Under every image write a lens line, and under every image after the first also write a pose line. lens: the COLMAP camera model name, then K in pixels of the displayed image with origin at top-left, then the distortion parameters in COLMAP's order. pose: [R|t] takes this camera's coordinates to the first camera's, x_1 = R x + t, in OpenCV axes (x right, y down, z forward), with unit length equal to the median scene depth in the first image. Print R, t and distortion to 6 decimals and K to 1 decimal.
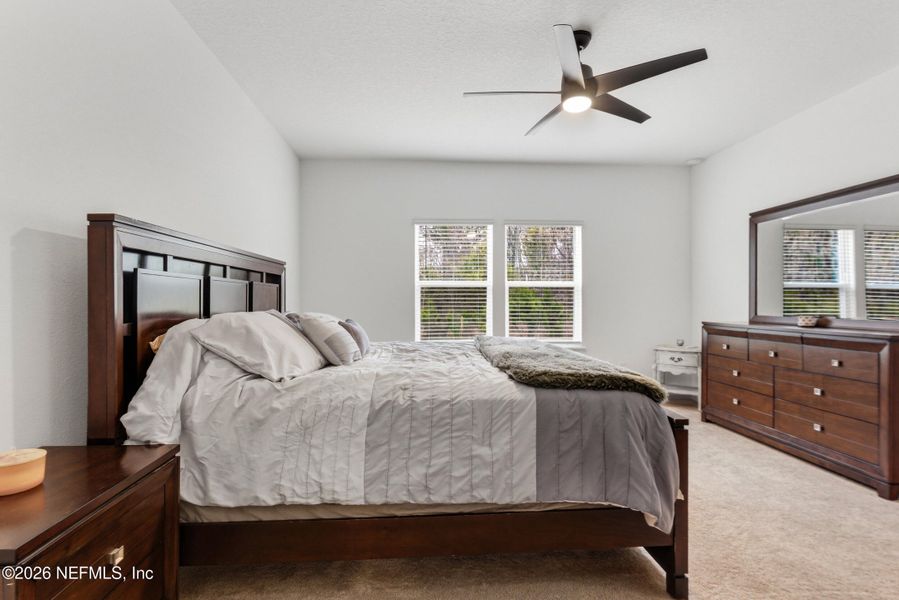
lens RADIAL K [[436.7, 0, 443.1], [0, 436.7, 301.1], [0, 0, 1]] dist [-0.001403, 0.000199]
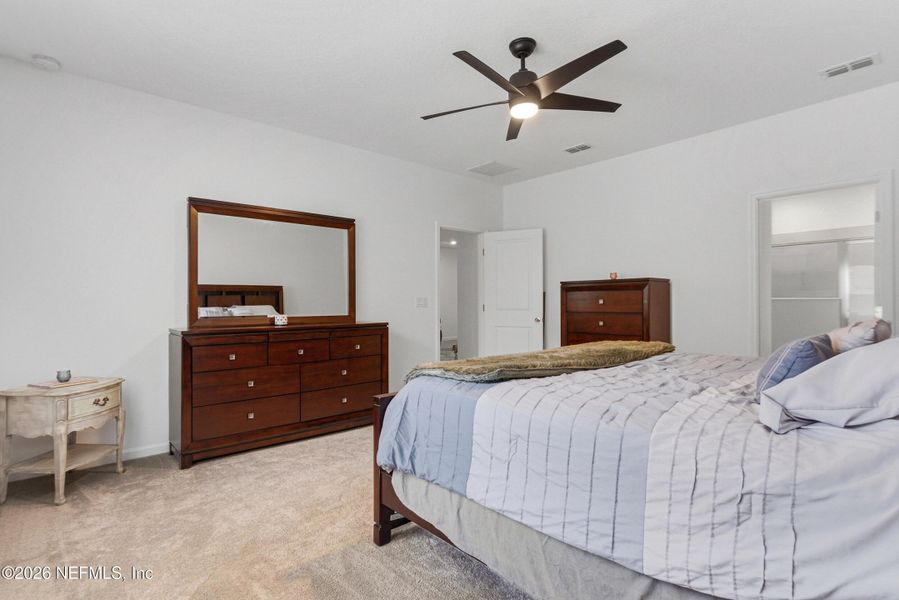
lens RADIAL K [[436.7, 0, 443.1], [0, 436.7, 301.1], [0, 0, 1]] dist [-0.001403, 0.000199]
pose [[-0.606336, -0.005130, 0.795192, -0.254157], [-0.002104, 0.999986, 0.004847, -0.008566], [-0.795205, 0.001266, -0.606339, 1.137166]]
